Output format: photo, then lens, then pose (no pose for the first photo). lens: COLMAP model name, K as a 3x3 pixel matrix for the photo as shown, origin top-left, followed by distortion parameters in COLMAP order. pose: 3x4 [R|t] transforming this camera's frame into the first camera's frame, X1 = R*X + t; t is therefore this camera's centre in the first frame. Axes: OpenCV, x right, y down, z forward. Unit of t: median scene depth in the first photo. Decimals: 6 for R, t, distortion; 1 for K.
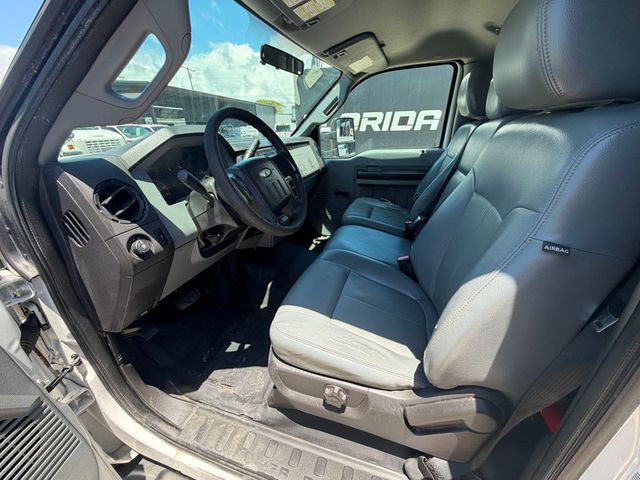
lens RADIAL K [[255.1, 0, 319.0], [0, 255.1, 239.2], [0, 0, 1]] dist [-0.000063, -0.000032]
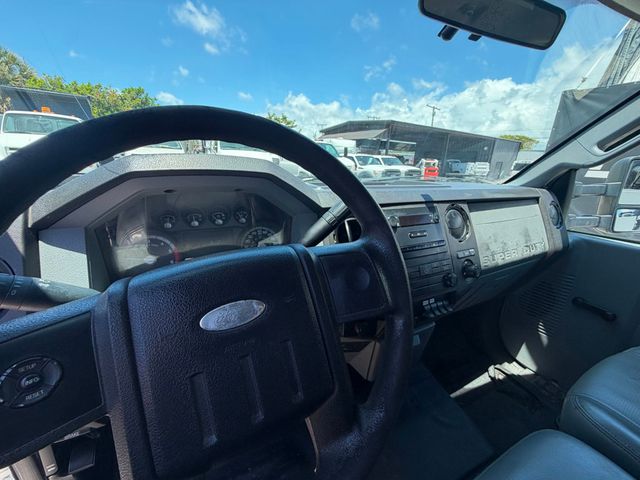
lens RADIAL K [[255.1, 0, 319.0], [0, 255.1, 239.2], [0, 0, 1]] dist [-0.000063, -0.000032]
pose [[0.700724, 0.261091, -0.663940, 0.012475], [-0.334978, 0.942074, 0.016929, -0.137675], [0.629901, 0.210542, 0.747594, 0.296149]]
